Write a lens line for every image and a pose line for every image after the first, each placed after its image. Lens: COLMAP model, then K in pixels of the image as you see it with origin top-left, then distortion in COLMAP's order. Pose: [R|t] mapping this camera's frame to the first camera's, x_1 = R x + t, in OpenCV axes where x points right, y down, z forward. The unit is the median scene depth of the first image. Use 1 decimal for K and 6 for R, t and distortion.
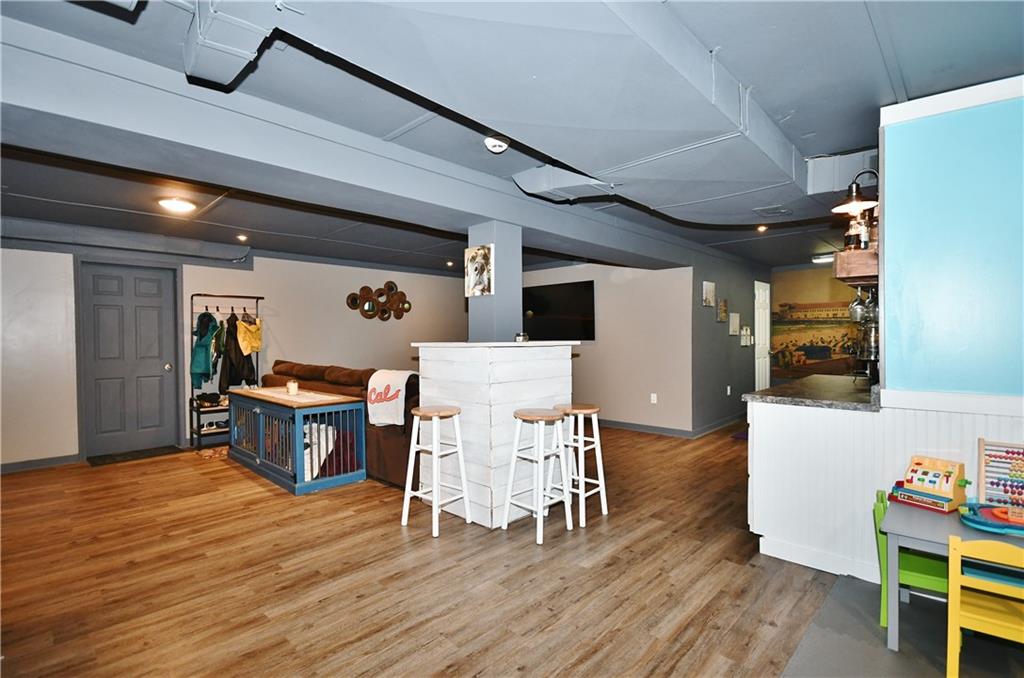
lens RADIAL K [[467.5, 0, 511.3], [0, 467.5, 339.6], [0, 0, 1]] dist [-0.005324, -0.001989]
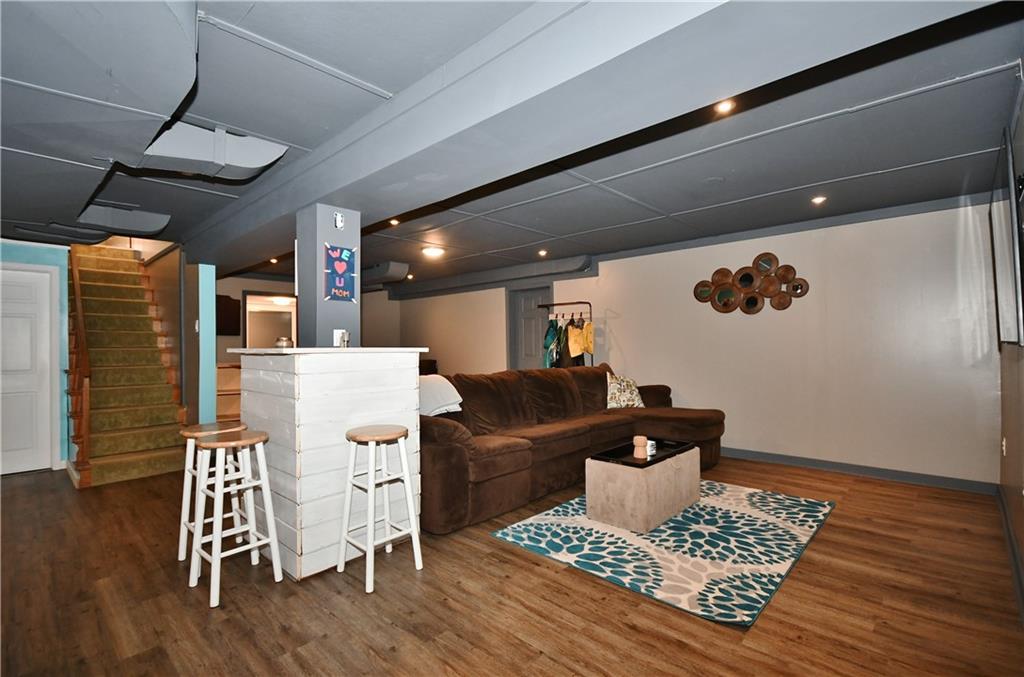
lens RADIAL K [[467.5, 0, 511.9], [0, 467.5, 345.7], [0, 0, 1]] dist [-0.005324, -0.001989]
pose [[0.033212, 0.007688, -0.999419, 0.491195], [0.007547, 0.999940, 0.007943, -0.001921], [0.999420, -0.007807, 0.033152, 0.782166]]
